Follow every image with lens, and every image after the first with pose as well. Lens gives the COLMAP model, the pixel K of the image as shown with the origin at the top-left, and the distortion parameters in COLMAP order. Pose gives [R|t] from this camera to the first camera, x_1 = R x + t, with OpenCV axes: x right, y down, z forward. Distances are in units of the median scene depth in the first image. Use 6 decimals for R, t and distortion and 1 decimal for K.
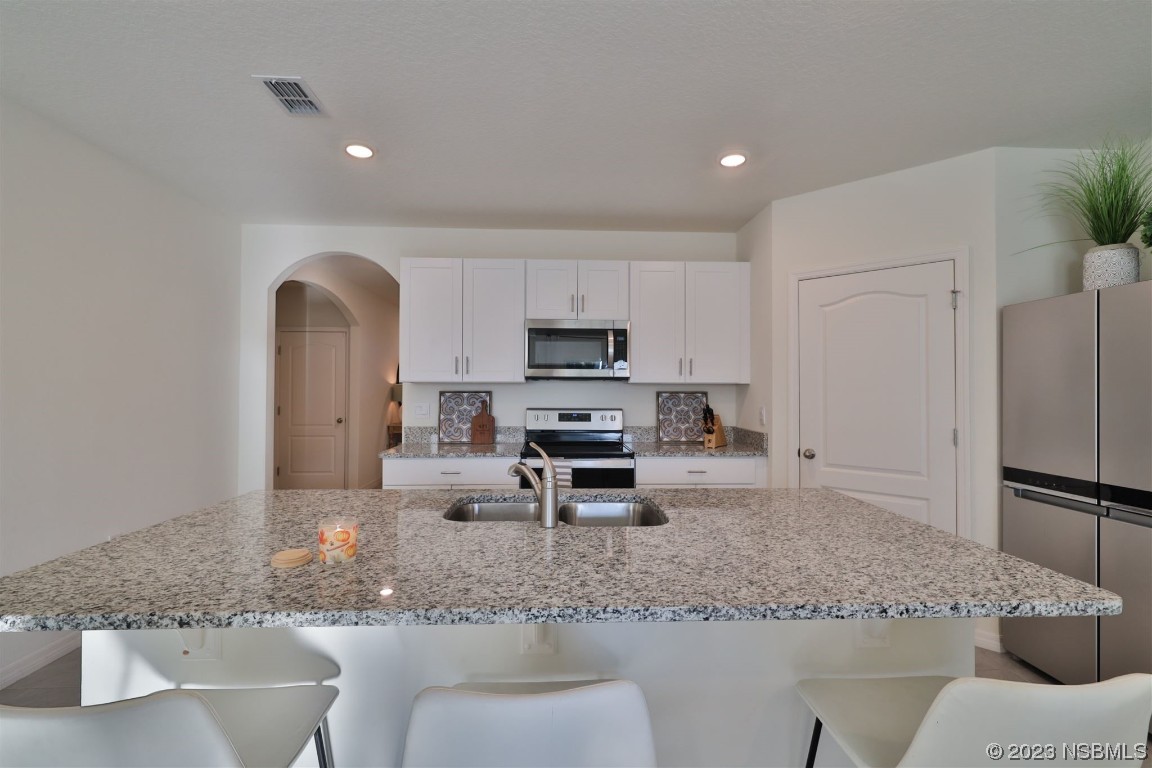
lens RADIAL K [[513.1, 0, 570.8], [0, 513.1, 377.4], [0, 0, 1]] dist [0.004095, -0.001335]
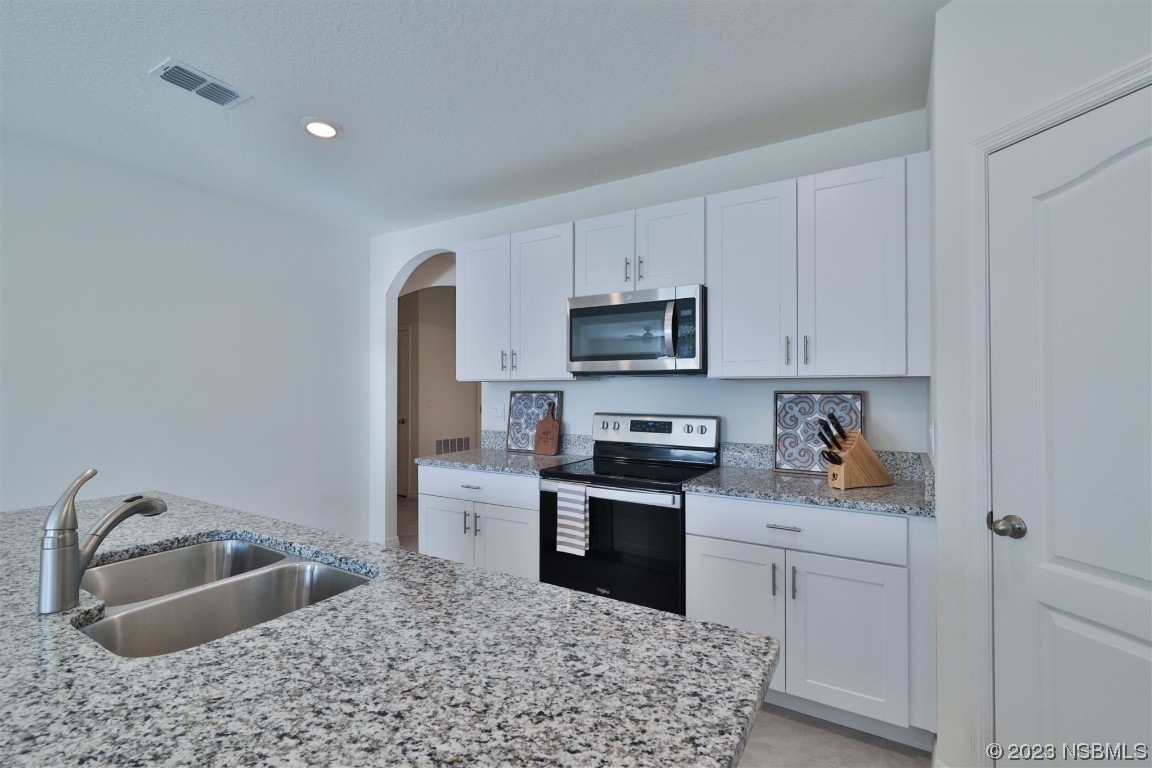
lens RADIAL K [[513.1, 0, 578.4], [0, 513.1, 378.2], [0, 0, 1]] dist [0.004095, -0.001335]
pose [[0.835553, -0.015273, -0.549197, 0.329096], [0.016766, 0.999857, -0.002297, 0.009023], [0.549153, -0.007289, 0.835690, 0.337125]]
